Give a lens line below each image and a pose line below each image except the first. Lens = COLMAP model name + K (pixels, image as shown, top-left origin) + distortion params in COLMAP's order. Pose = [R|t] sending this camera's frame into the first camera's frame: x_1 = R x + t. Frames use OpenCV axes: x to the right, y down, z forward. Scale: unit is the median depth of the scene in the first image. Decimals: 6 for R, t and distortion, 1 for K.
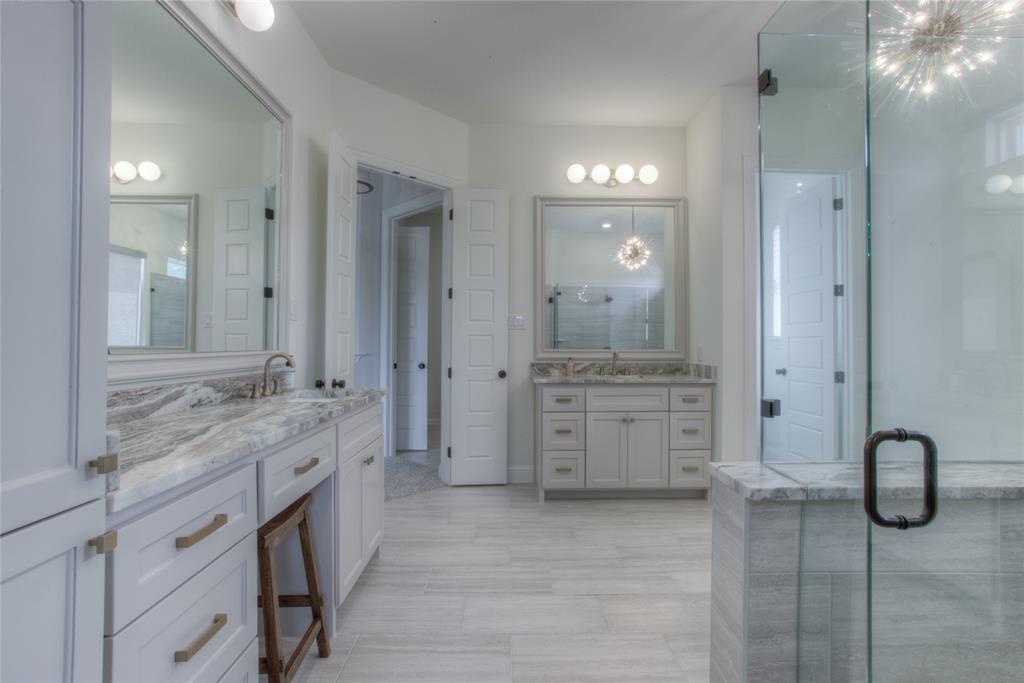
lens RADIAL K [[491.2, 0, 510.2], [0, 491.2, 337.4], [0, 0, 1]] dist [-0.057526, 0.035692]
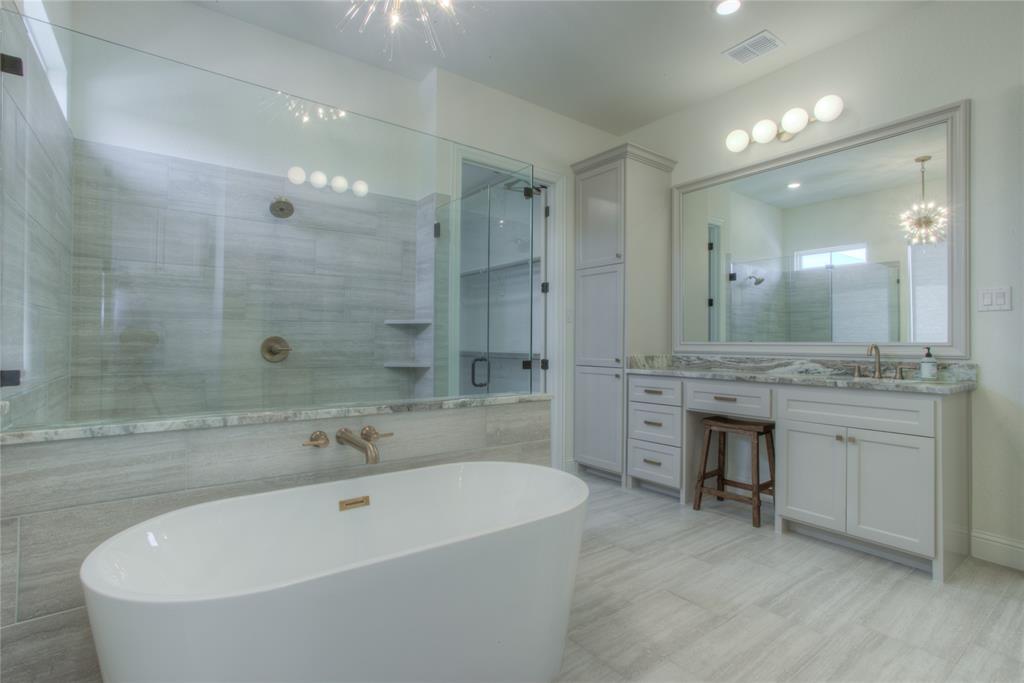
lens RADIAL K [[491.2, 0, 510.2], [0, 491.2, 337.4], [0, 0, 1]] dist [-0.057526, 0.035692]
pose [[-0.811999, -0.016711, -0.583420, 0.581679], [-0.002905, 0.999693, -0.024591, 0.028847], [0.583652, -0.018273, -0.811799, 0.854841]]
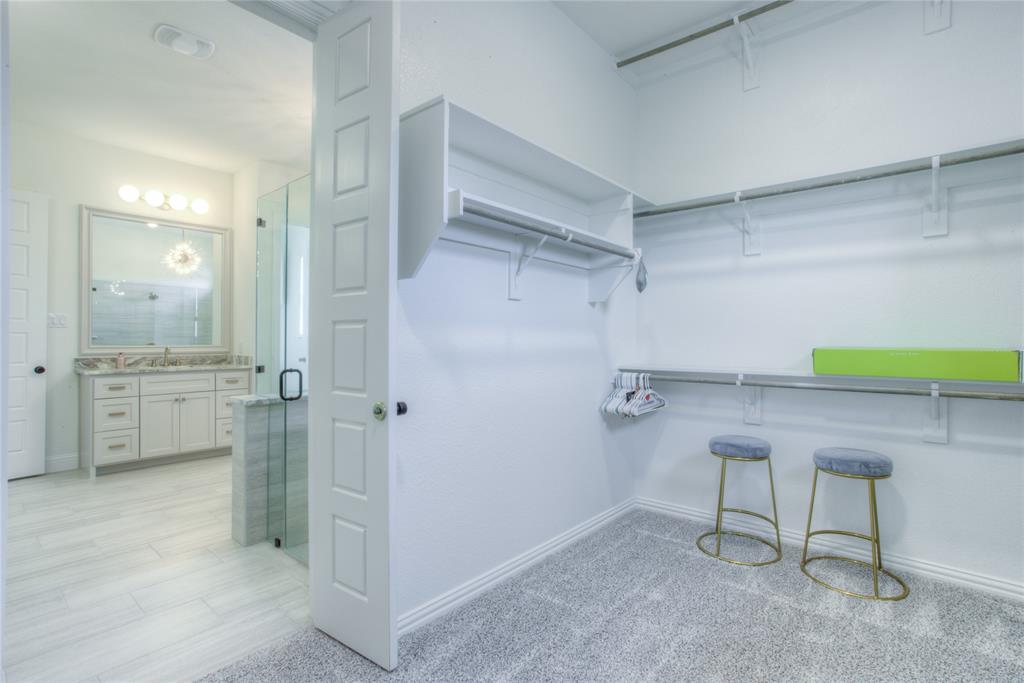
lens RADIAL K [[491.2, 0, 510.2], [0, 491.2, 337.4], [0, 0, 1]] dist [-0.057526, 0.035692]
pose [[0.659630, 0.002444, 0.751587, -0.128165], [-0.007854, 0.999963, 0.003641, -0.005904], [-0.751550, -0.008305, 0.659624, -0.450933]]
